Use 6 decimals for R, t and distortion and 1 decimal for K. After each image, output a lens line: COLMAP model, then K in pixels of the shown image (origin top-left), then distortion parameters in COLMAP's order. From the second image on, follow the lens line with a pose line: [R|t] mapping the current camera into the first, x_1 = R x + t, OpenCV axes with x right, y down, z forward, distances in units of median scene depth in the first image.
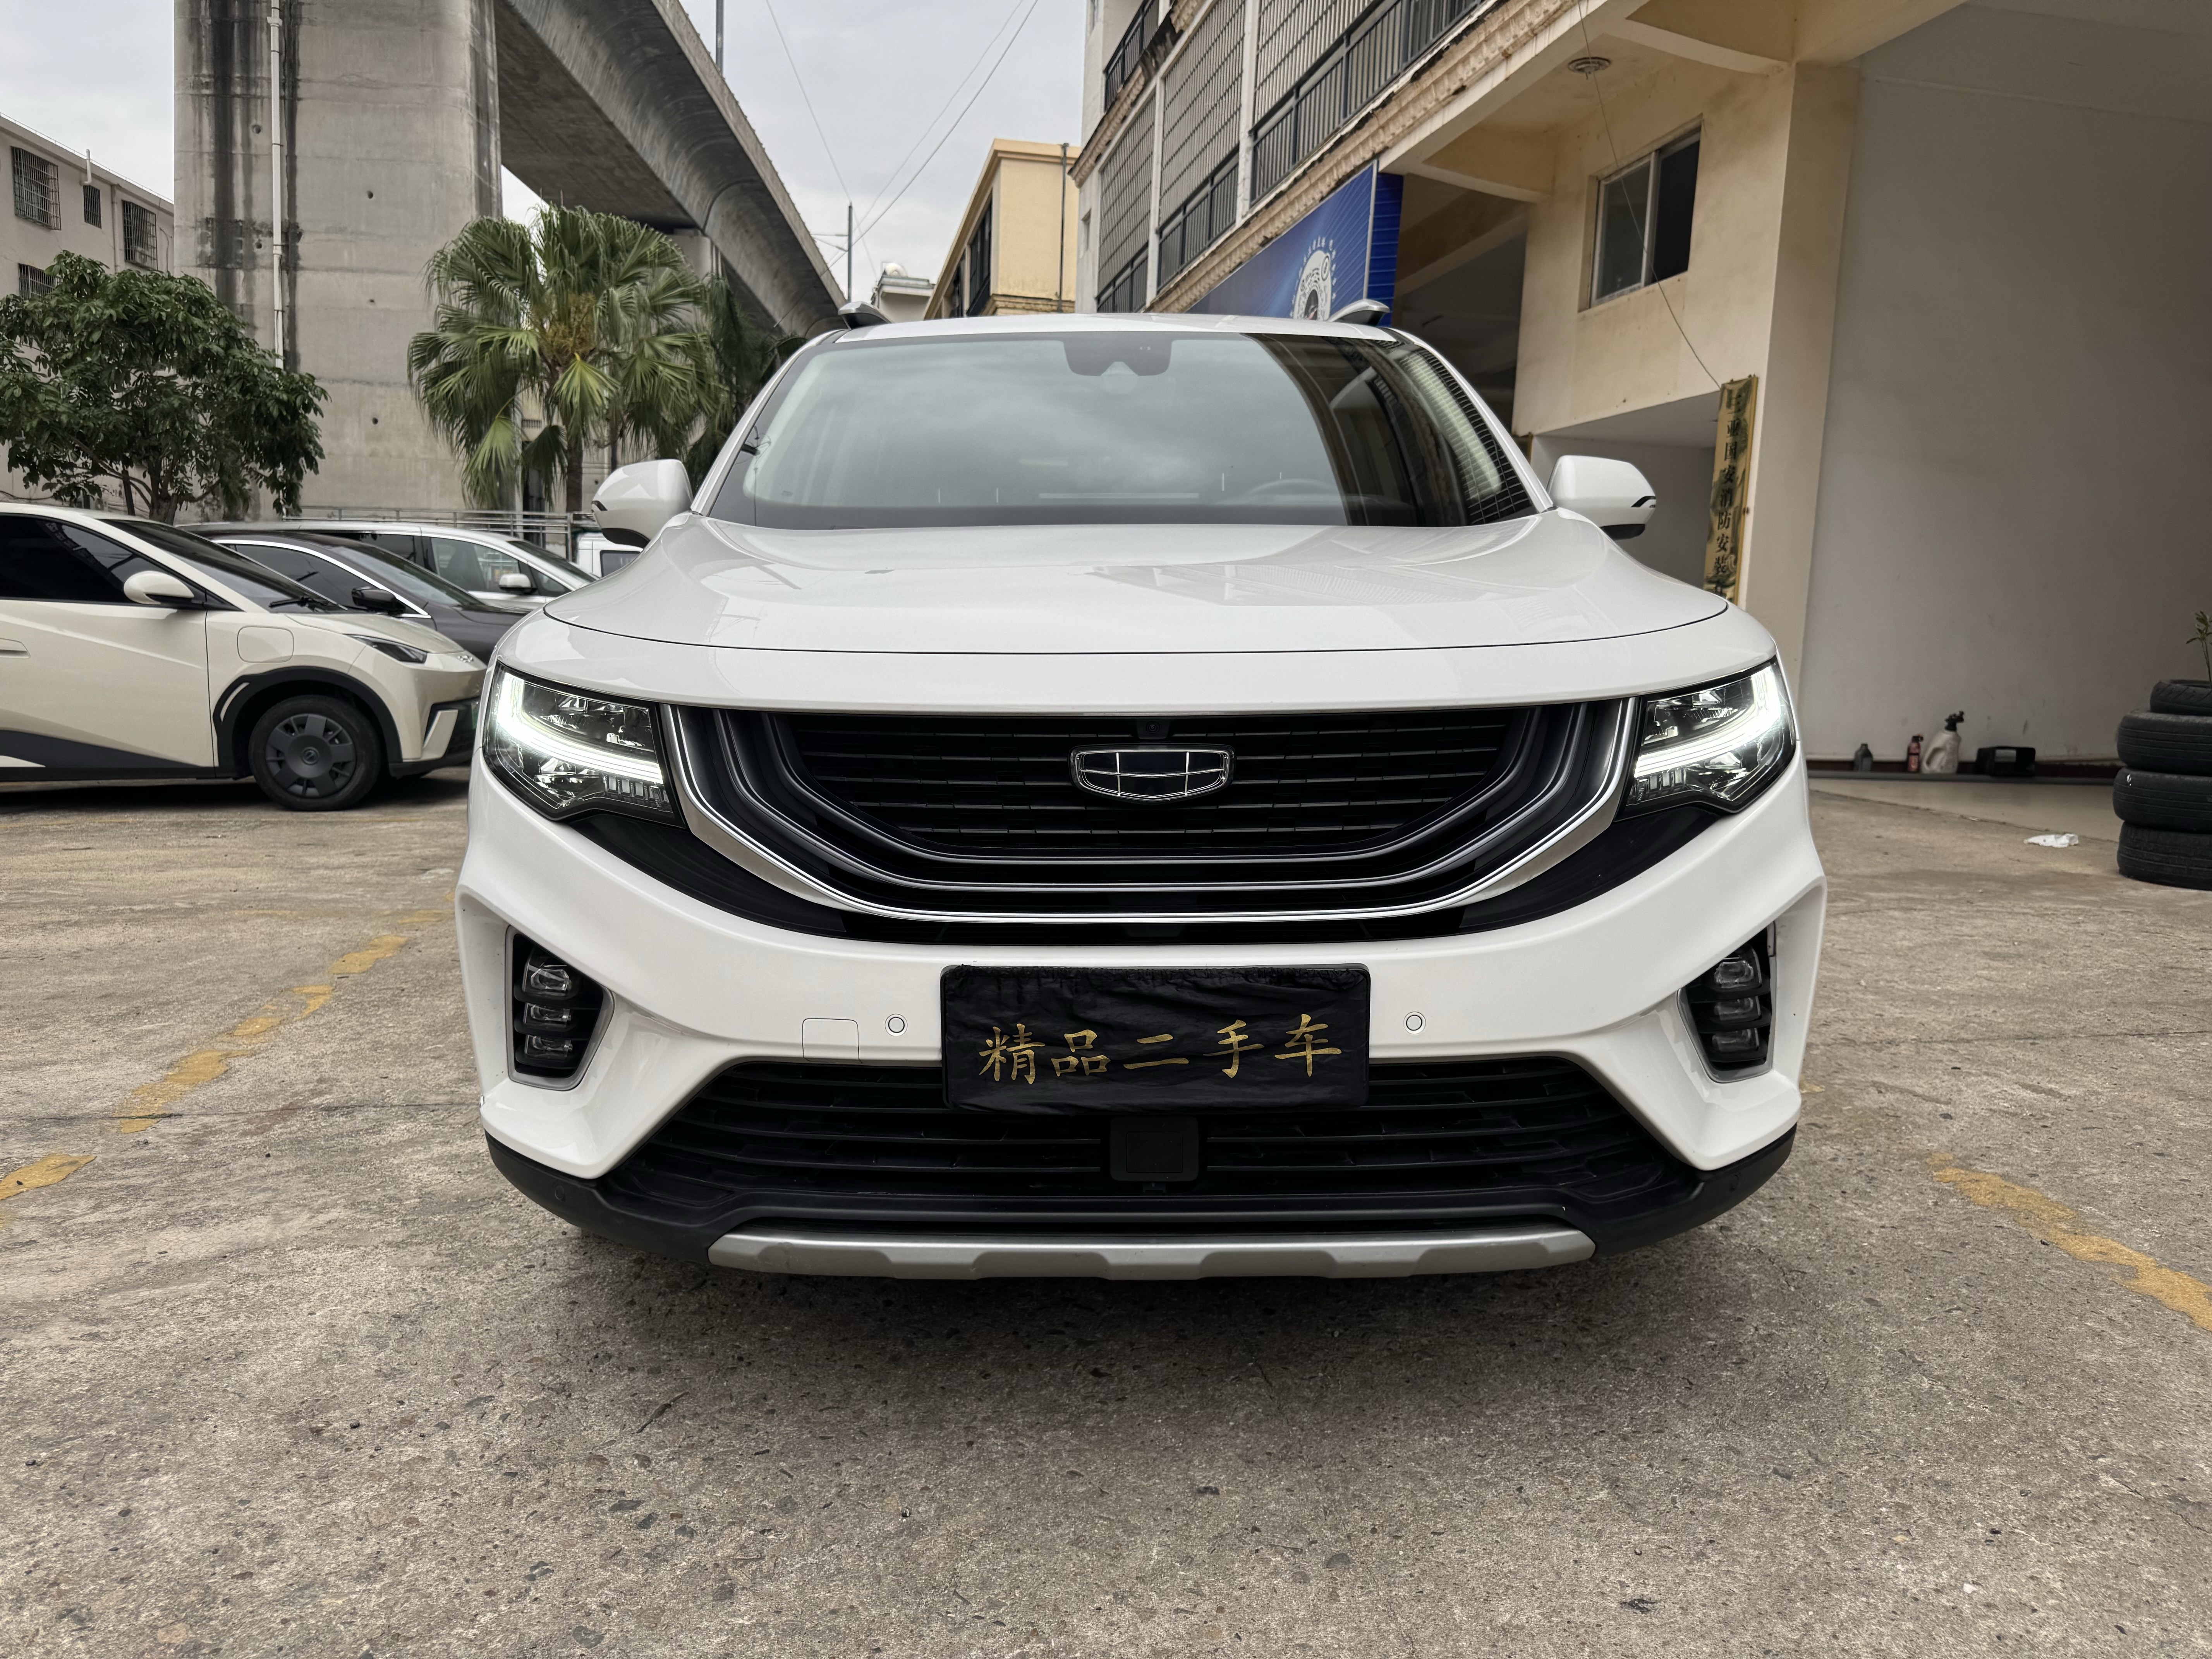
lens RADIAL K [[1566.9, 0, 1103.0], [0, 1566.9, 850.2], [0, 0, 1]] dist [0.023722, -0.030479]
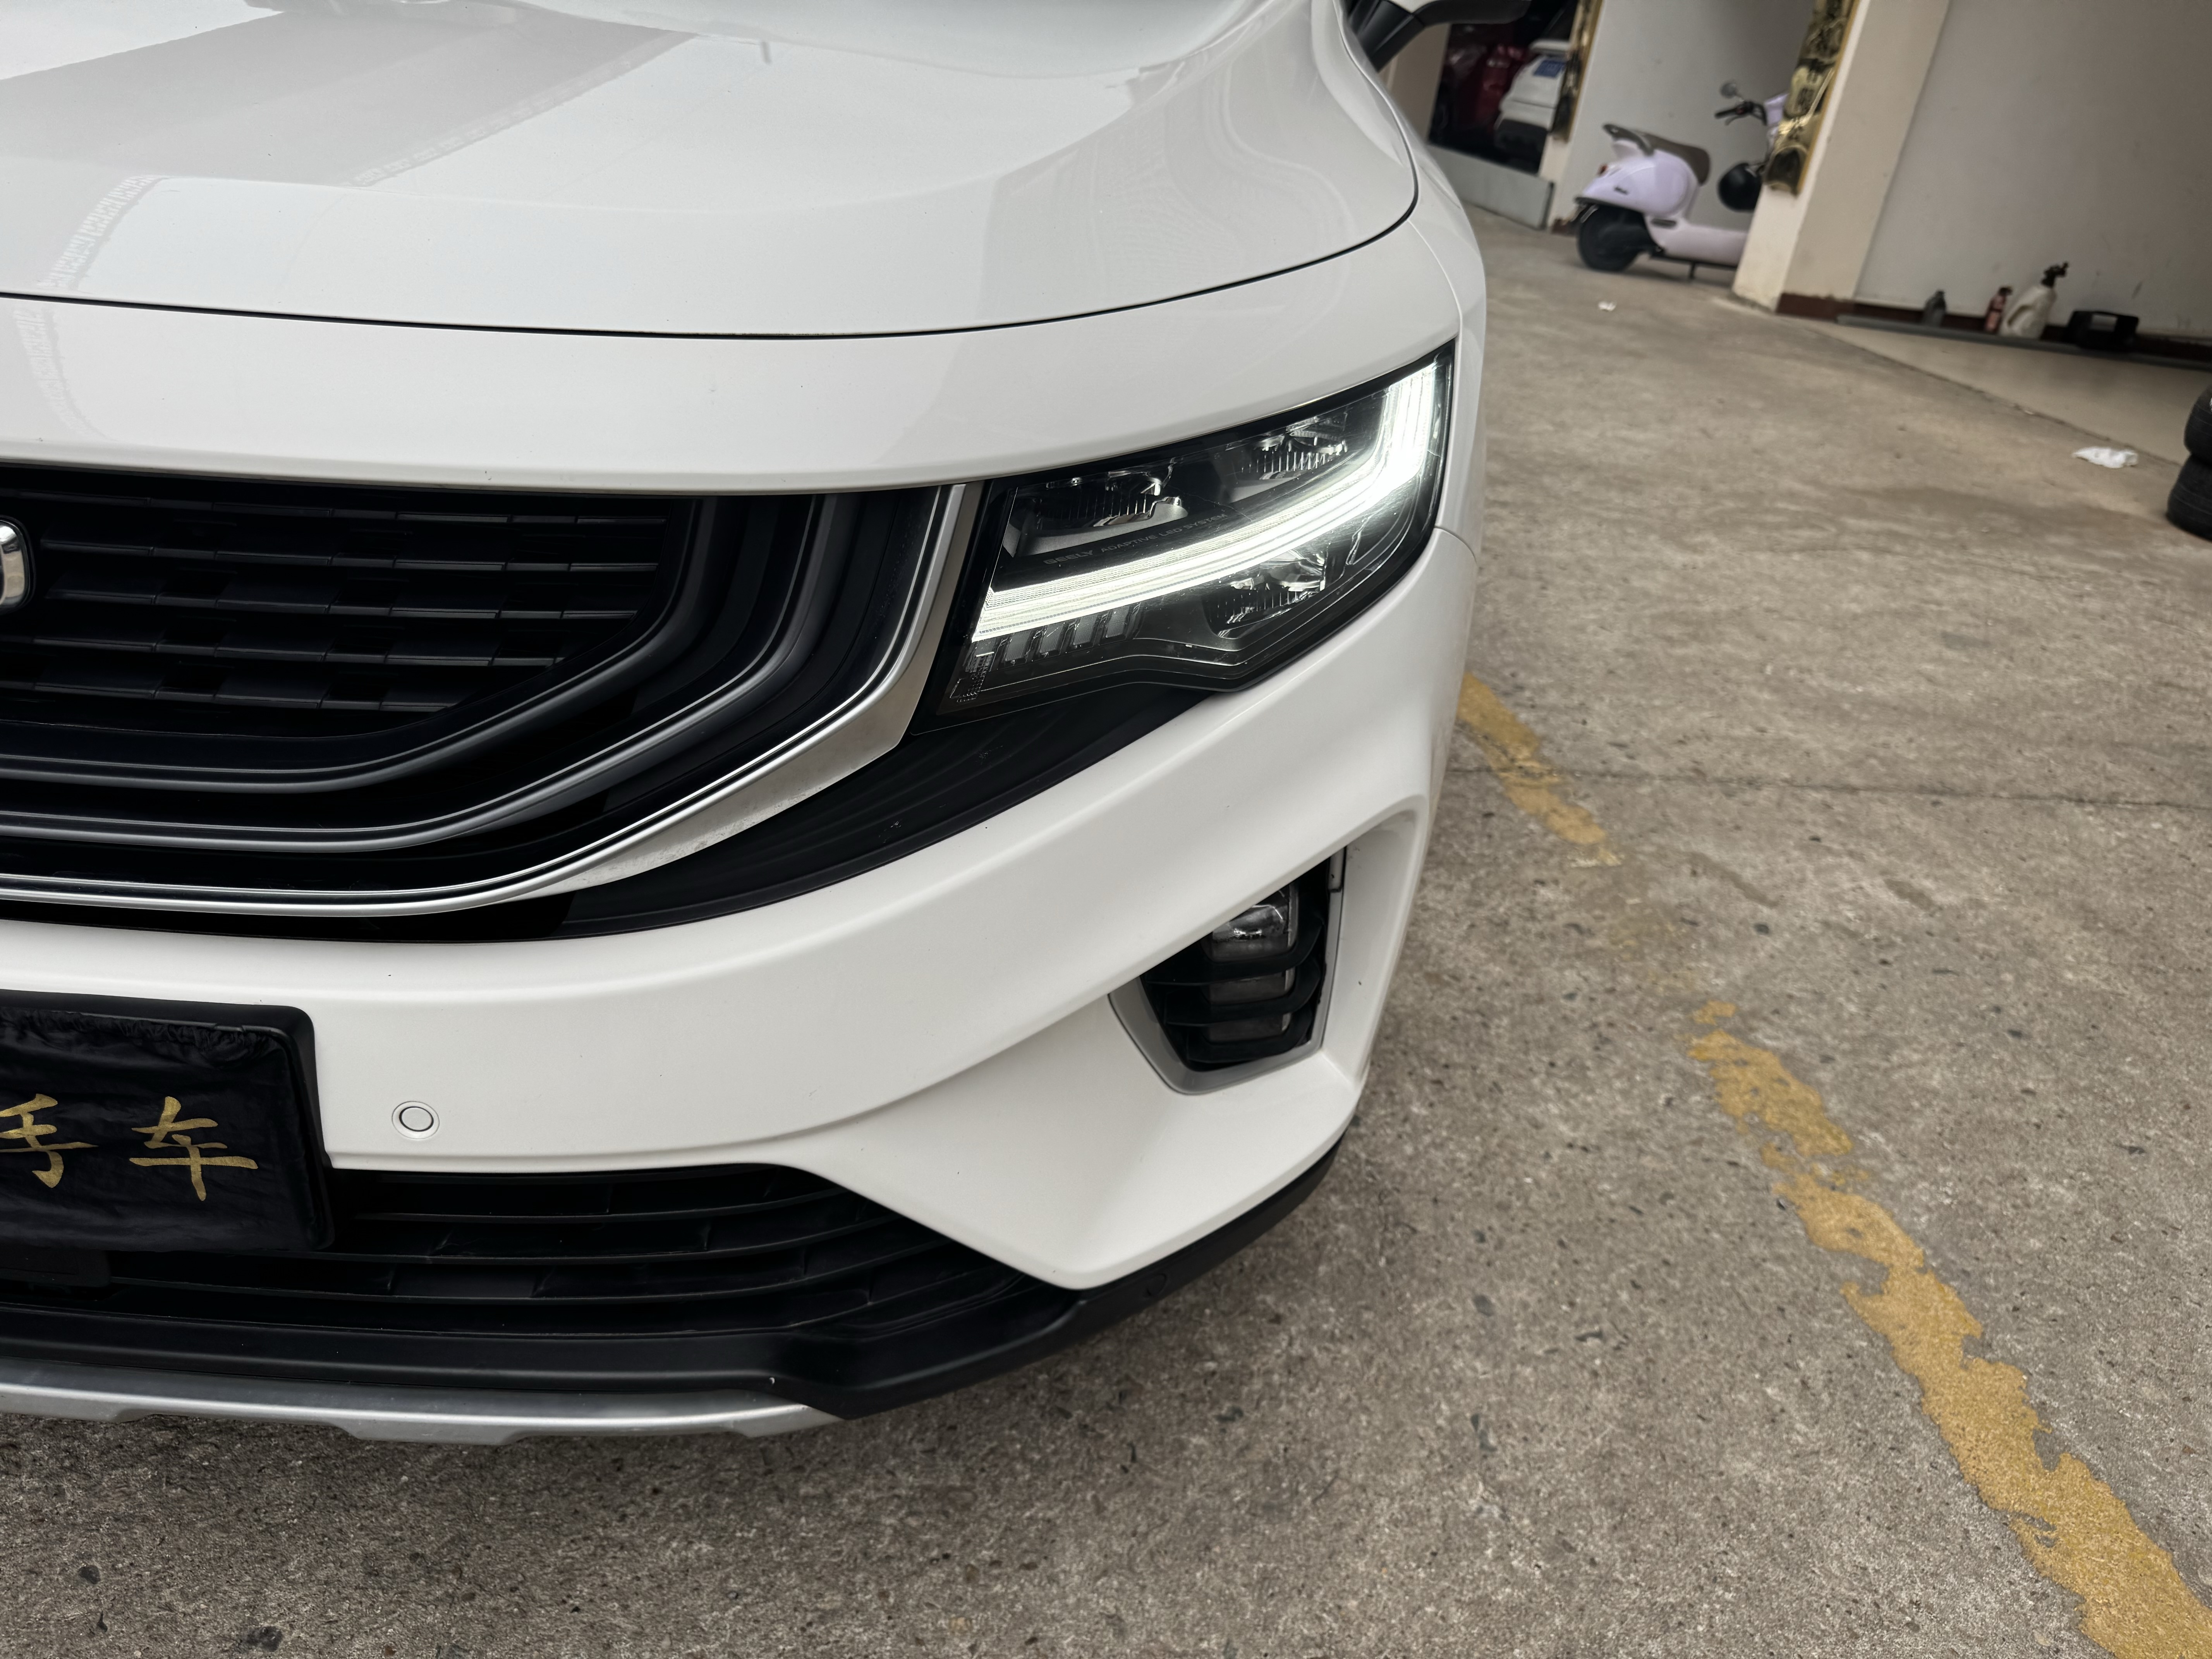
lens RADIAL K [[1566.9, 0, 1102.8], [0, 1566.9, 848.2], [0, 0, 1]] dist [0.023722, -0.030479]
pose [[0.994984, 0.100029, -0.000995, 0.227402], [-0.093949, 0.937837, 0.334118, -0.090798], [0.034355, -0.332349, 0.942531, 0.304708]]
